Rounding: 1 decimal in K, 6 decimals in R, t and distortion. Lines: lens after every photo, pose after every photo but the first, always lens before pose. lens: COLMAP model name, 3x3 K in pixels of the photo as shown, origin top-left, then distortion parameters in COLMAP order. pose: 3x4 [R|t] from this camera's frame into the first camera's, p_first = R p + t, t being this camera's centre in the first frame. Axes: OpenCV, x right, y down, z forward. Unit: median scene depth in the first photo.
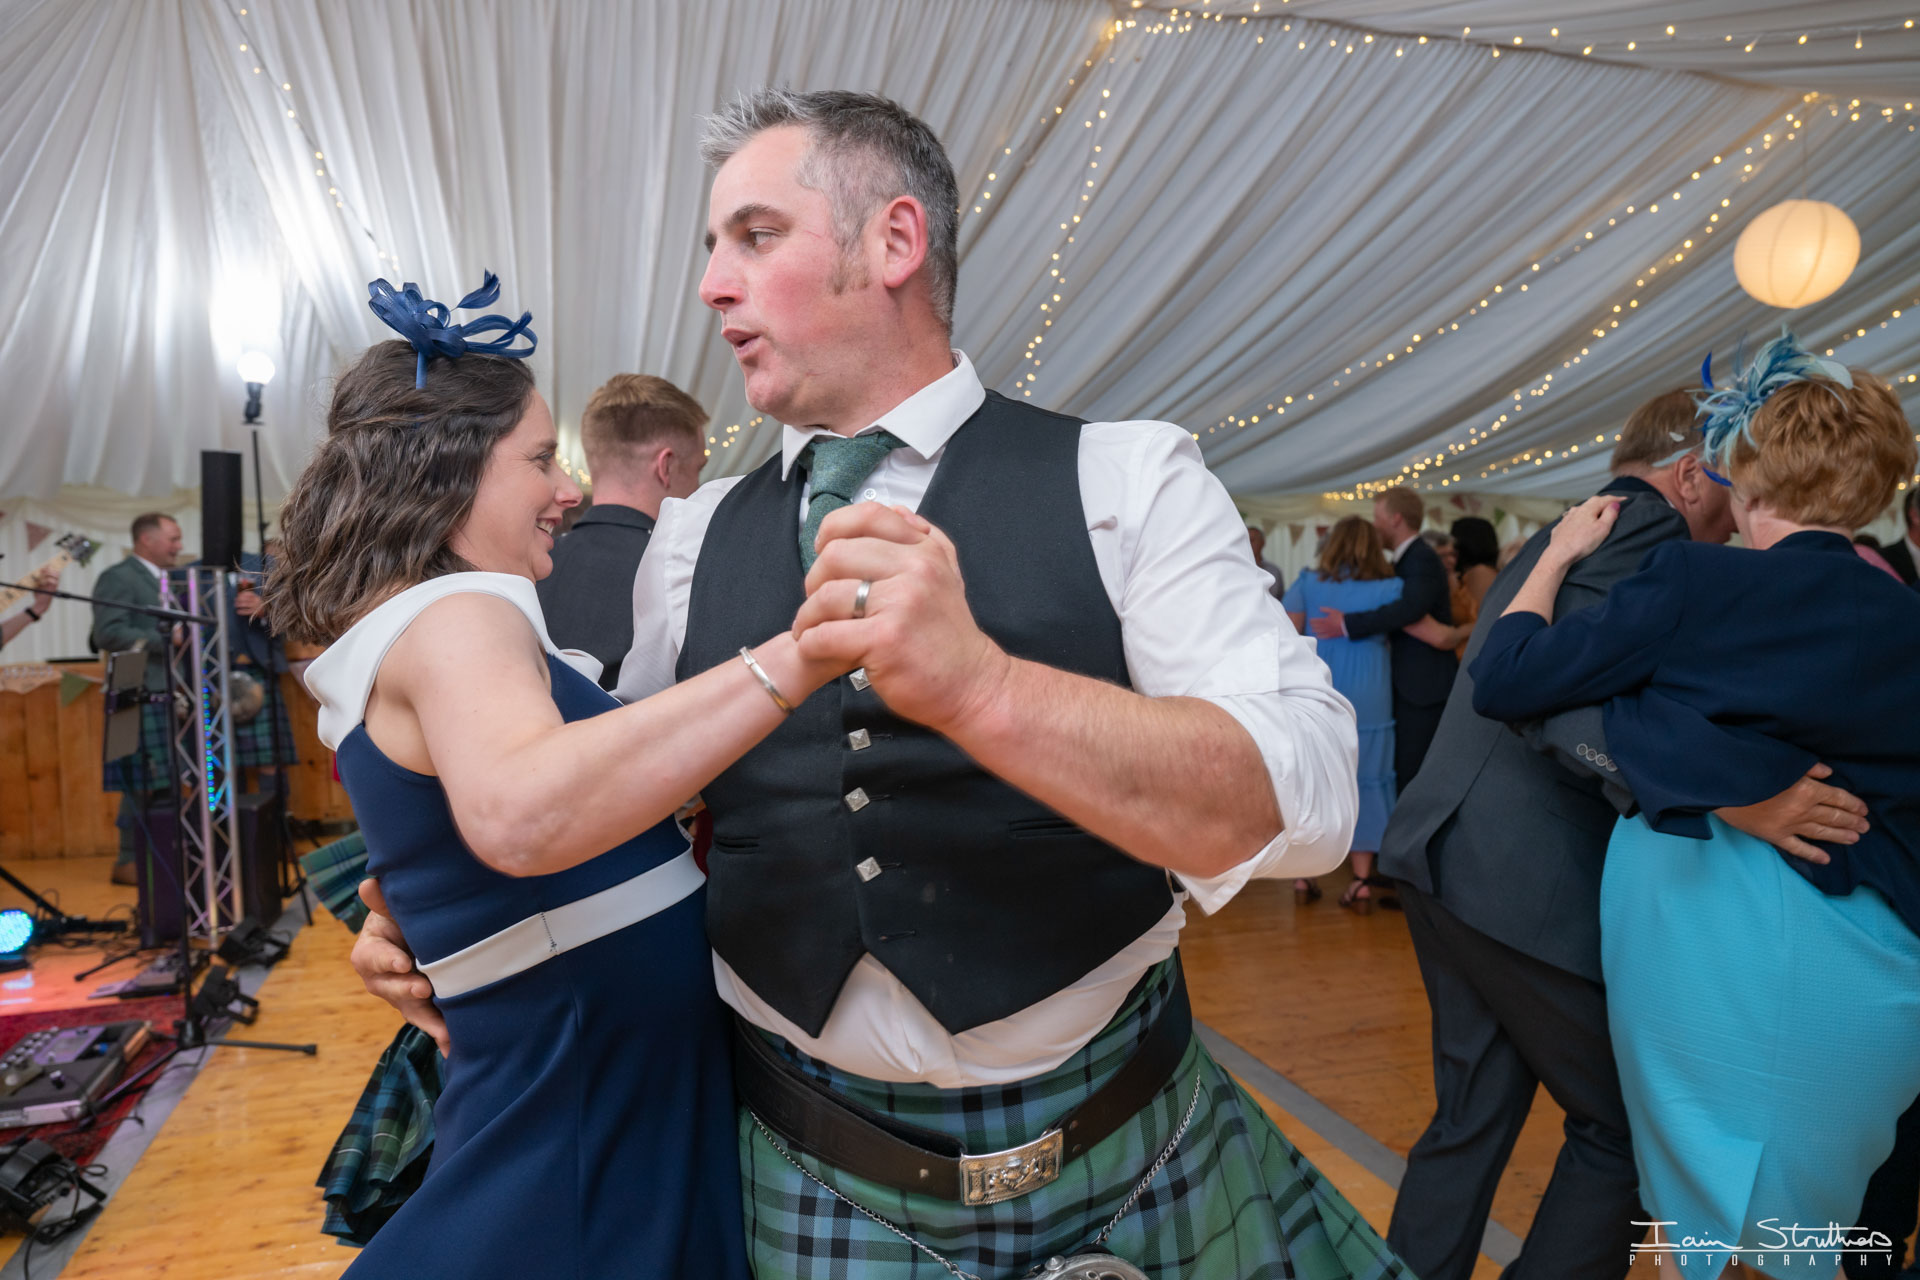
lens RADIAL K [[1504.9, 0, 960.0], [0, 1504.9, 640.0], [0, 0, 1]] dist [0.056005, 0.002003]
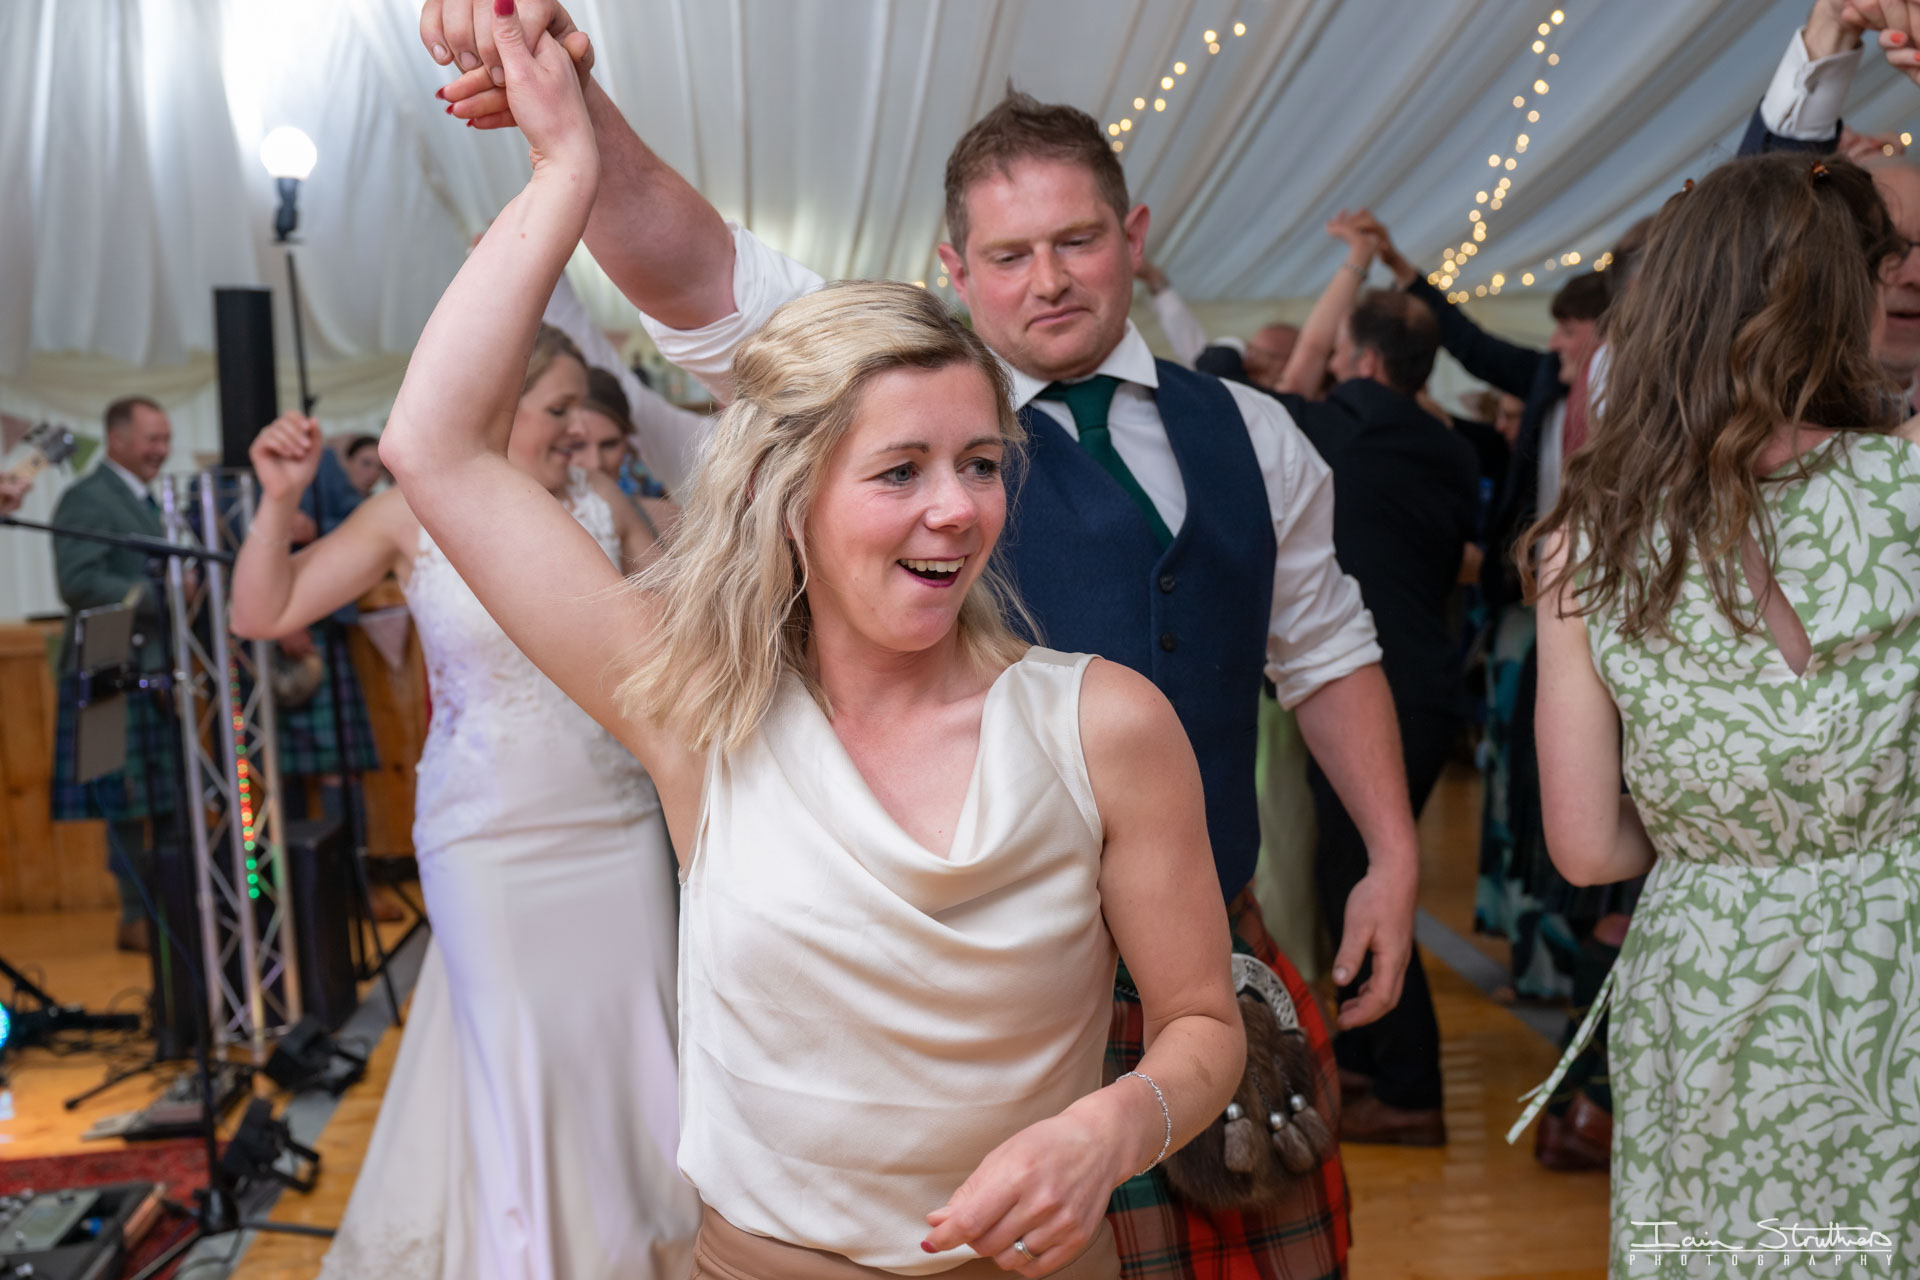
lens RADIAL K [[2101.3, 0, 960.0], [0, 2101.3, 640.0], [0, 0, 1]] dist [0.094469, -0.007739]
pose [[0.984448, -0.018805, -0.174664, -0.035827], [0.027897, 0.998372, 0.049746, -0.012820], [0.173445, -0.053845, 0.983371, 0.174542]]
